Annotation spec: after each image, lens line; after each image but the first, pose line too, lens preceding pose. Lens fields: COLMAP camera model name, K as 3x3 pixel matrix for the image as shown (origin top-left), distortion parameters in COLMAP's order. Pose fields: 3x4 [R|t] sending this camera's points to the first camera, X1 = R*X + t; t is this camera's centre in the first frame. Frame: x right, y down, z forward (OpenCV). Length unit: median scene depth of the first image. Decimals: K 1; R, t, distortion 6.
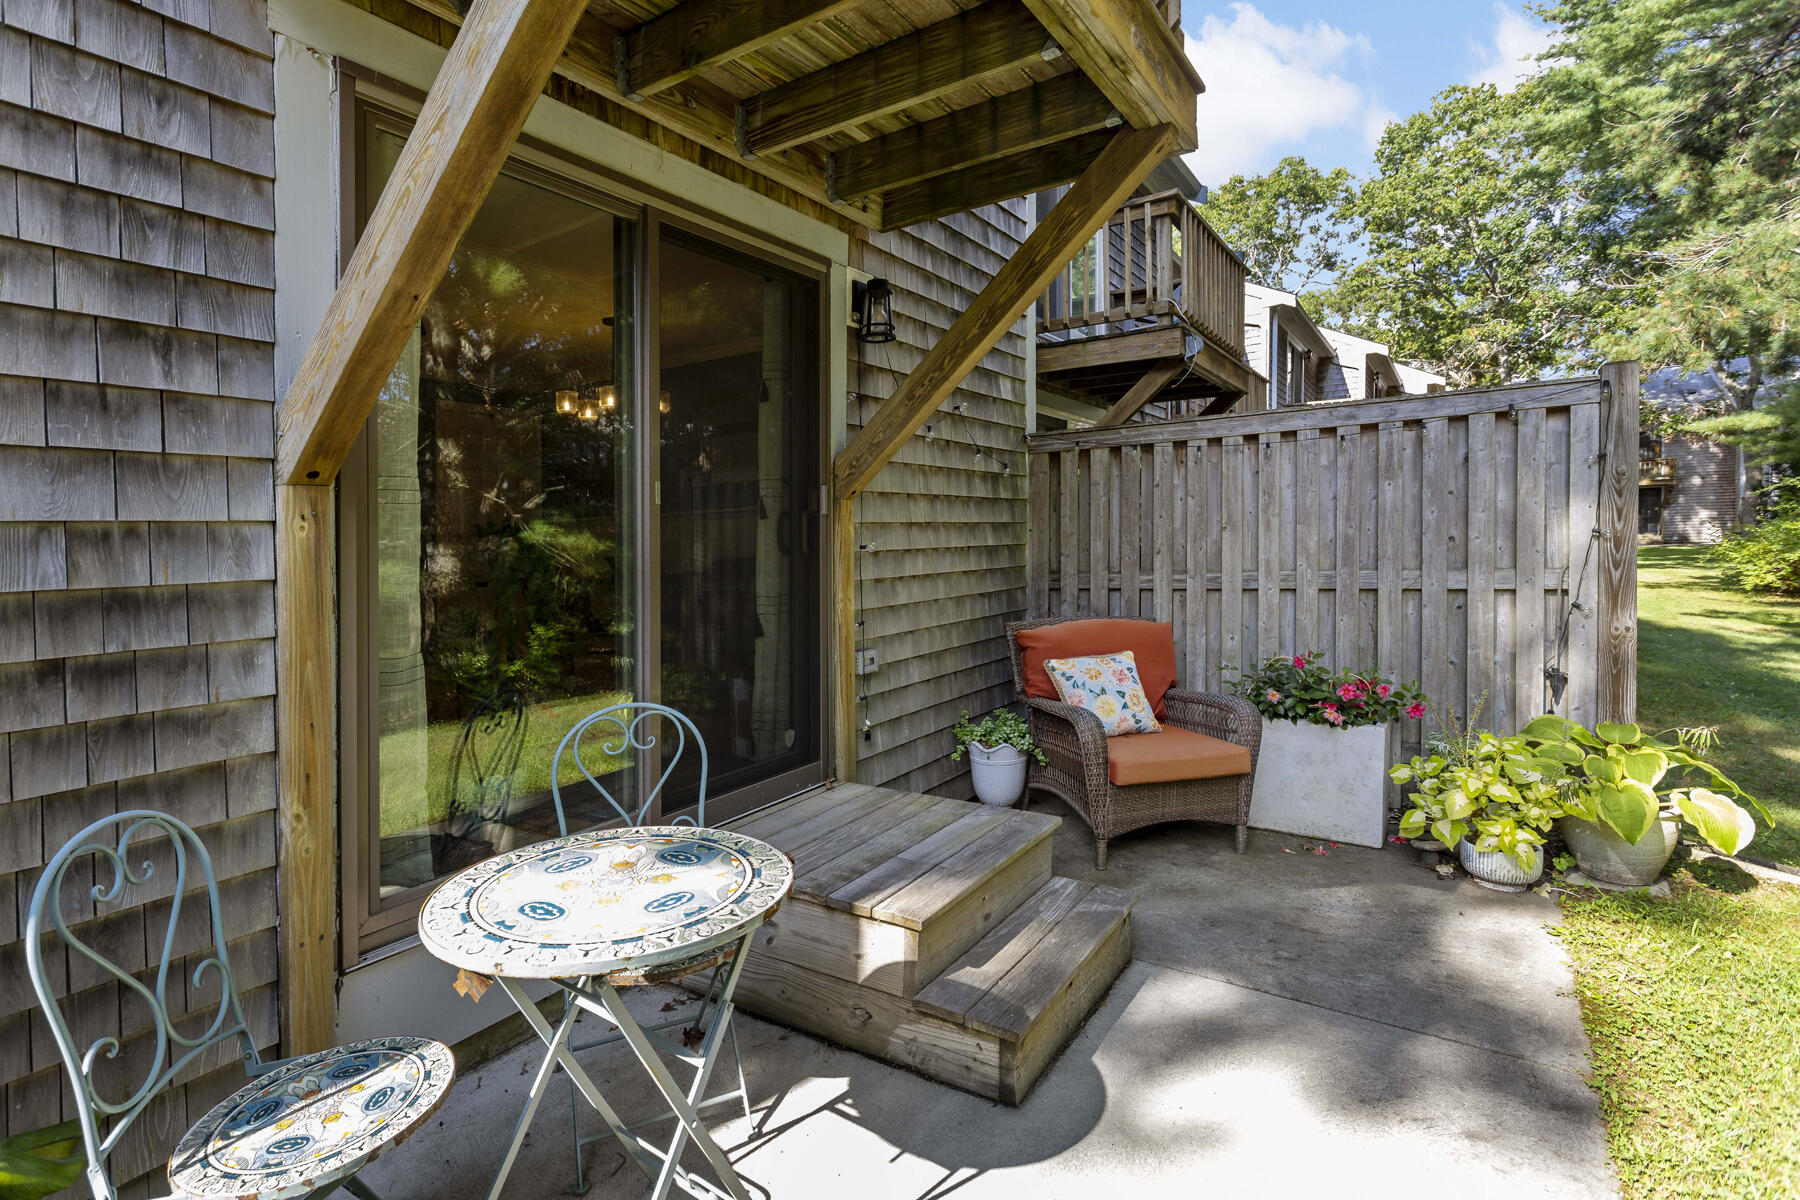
lens RADIAL K [[891.0, 0, 902.6], [0, 891.0, 572.4], [0, 0, 1]] dist [0.003807, 0.000905]
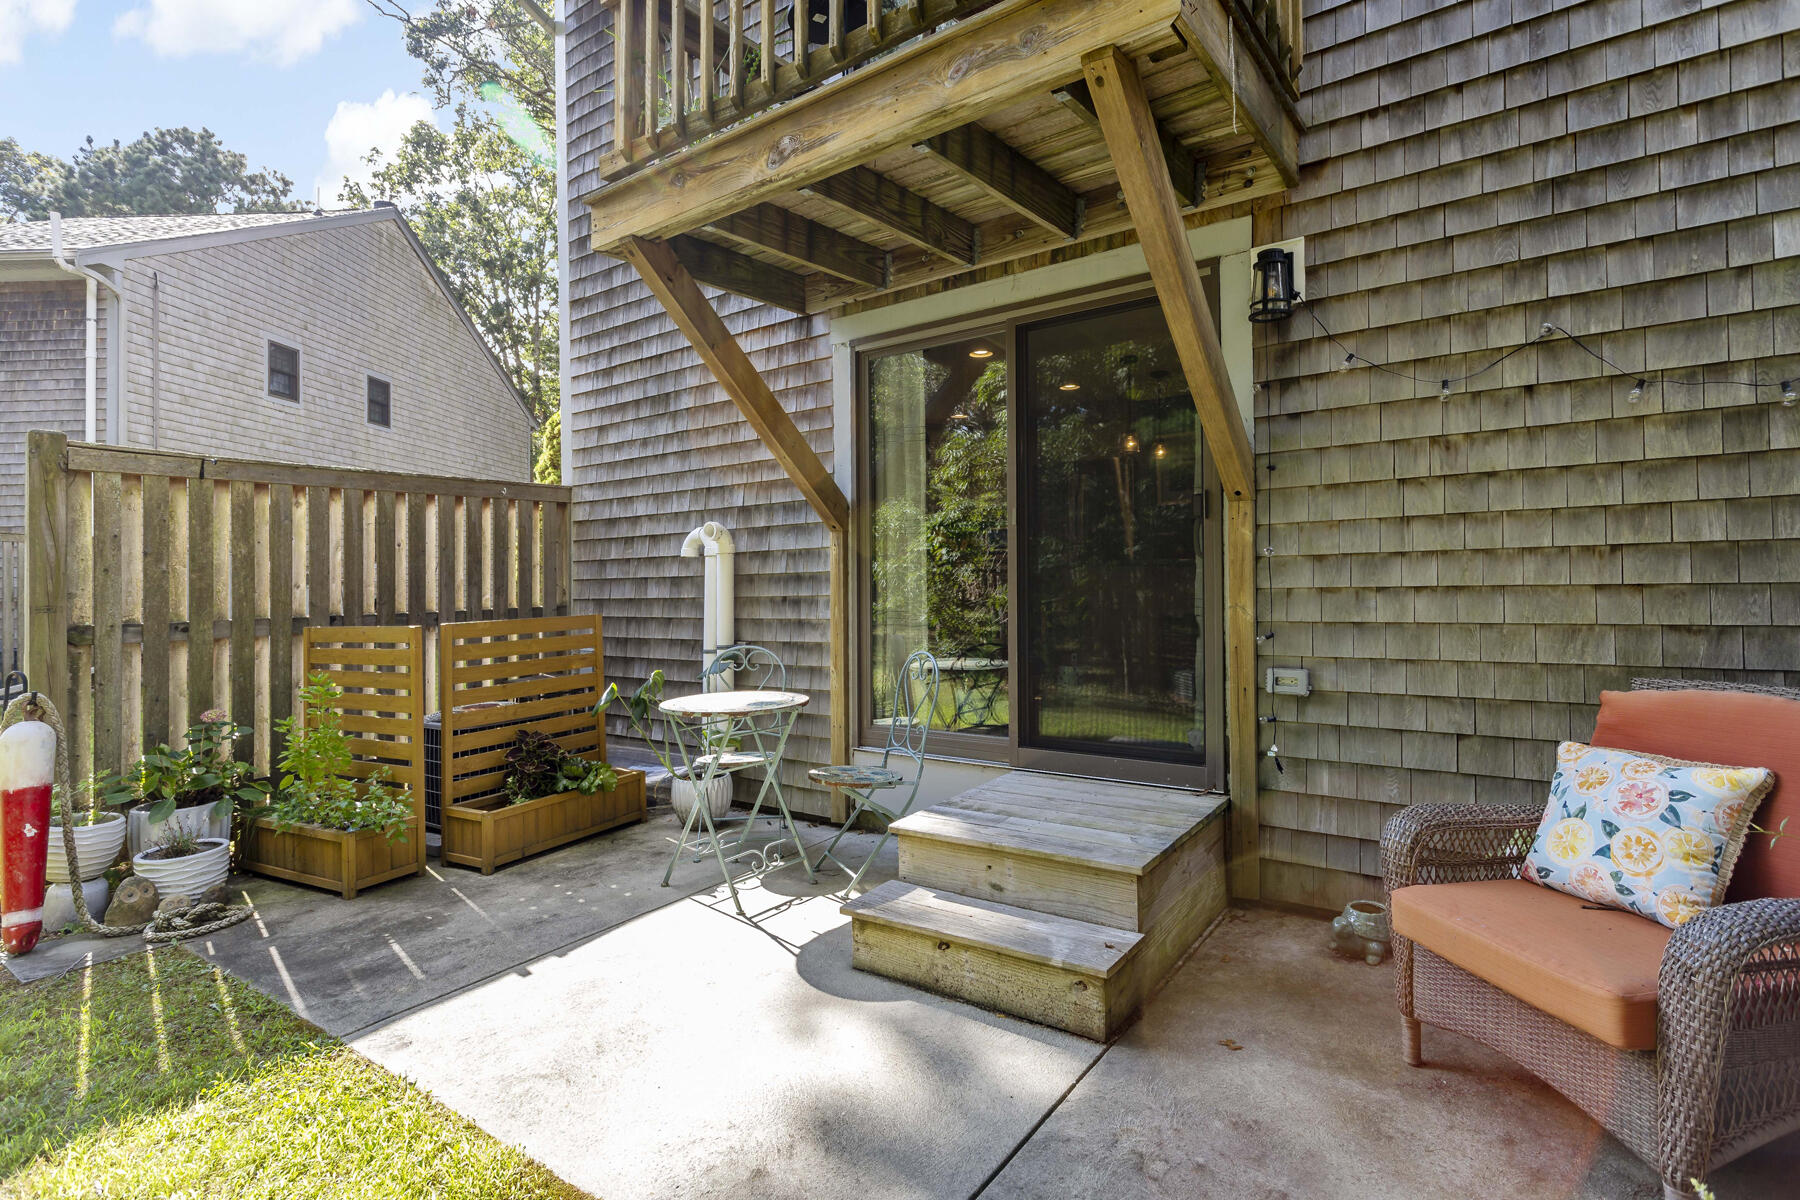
lens RADIAL K [[909.2, 0, 856.5], [0, 909.2, 543.5], [0, 0, 1]] dist [0.002040, 0.000041]
pose [[-0.089366, -0.005933, -0.995981, 1.180125], [-0.006826, 0.999962, -0.005344, -0.036598], [0.995976, 0.006321, -0.089403, 0.870335]]
